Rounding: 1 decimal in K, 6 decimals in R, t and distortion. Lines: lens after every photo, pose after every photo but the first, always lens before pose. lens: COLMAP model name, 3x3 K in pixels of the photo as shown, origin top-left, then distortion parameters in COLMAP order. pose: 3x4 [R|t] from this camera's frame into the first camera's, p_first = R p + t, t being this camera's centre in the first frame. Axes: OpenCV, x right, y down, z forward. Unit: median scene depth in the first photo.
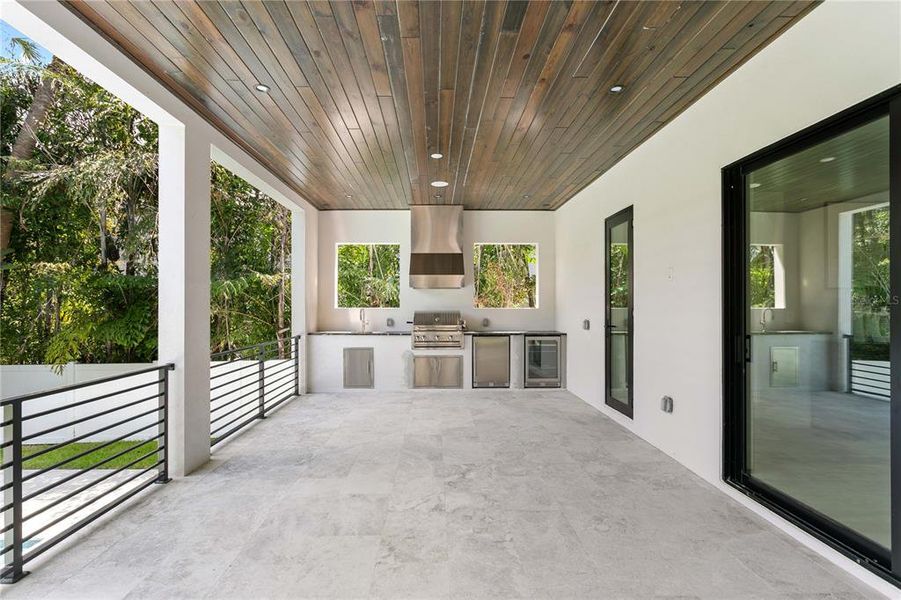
lens RADIAL K [[429.4, 0, 446.8], [0, 429.4, 303.9], [0, 0, 1]] dist [0.002788, 0.000481]
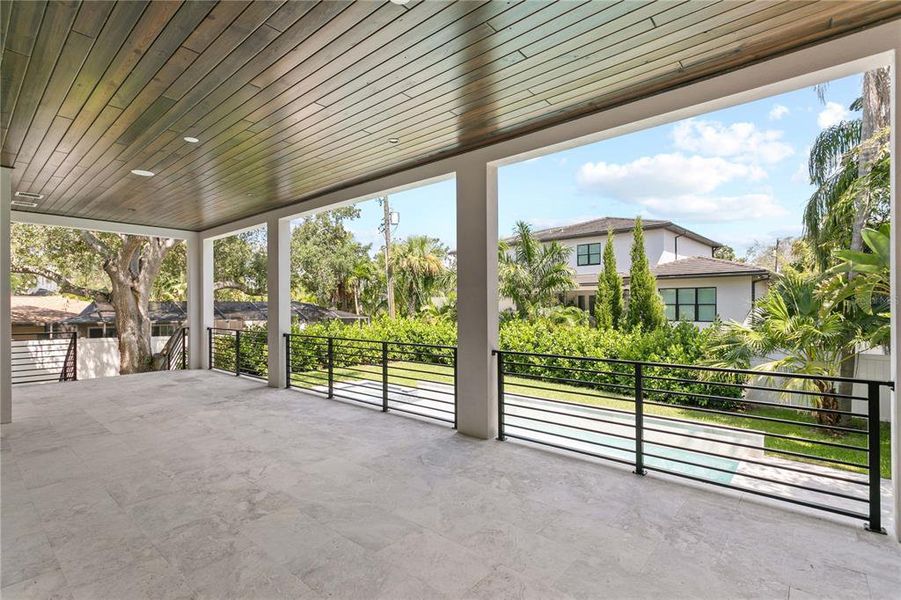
lens RADIAL K [[429.4, 0, 446.8], [0, 429.4, 303.9], [0, 0, 1]] dist [0.002788, 0.000481]
pose [[-0.670868, 0.001954, -0.741574, 0.430026], [0.010057, 0.999929, -0.006463, 0.003887], [0.741509, -0.011793, -0.670840, 1.929638]]
